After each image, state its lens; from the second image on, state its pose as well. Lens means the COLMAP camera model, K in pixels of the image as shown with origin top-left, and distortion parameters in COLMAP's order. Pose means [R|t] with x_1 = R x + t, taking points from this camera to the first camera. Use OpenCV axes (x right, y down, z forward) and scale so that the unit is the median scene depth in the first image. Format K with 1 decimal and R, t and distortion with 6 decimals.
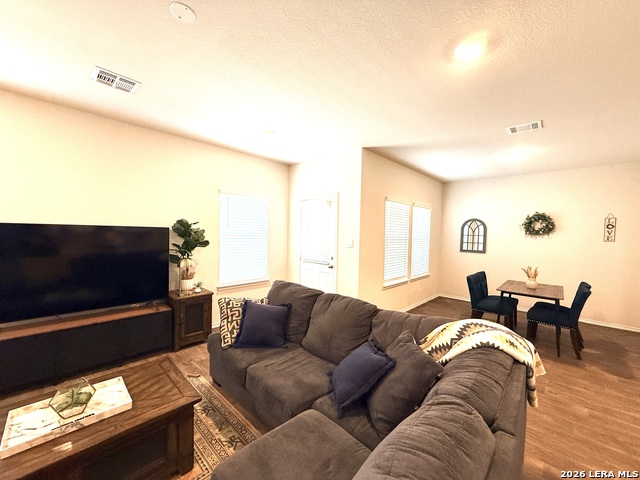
lens RADIAL K [[255.3, 0, 319.7], [0, 255.3, 239.7], [0, 0, 1]] dist [0.001299, 0.000234]
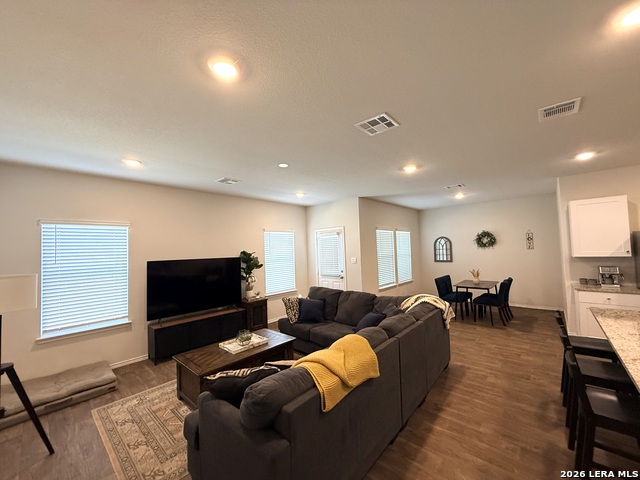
lens RADIAL K [[255.3, 0, 319.9], [0, 255.3, 240.1], [0, 0, 1]] dist [0.001299, 0.000234]
pose [[0.998102, -0.053687, 0.030169, -0.141811], [0.055625, 0.996162, -0.067574, -0.018627], [-0.026425, 0.069123, 0.997258, -0.569841]]
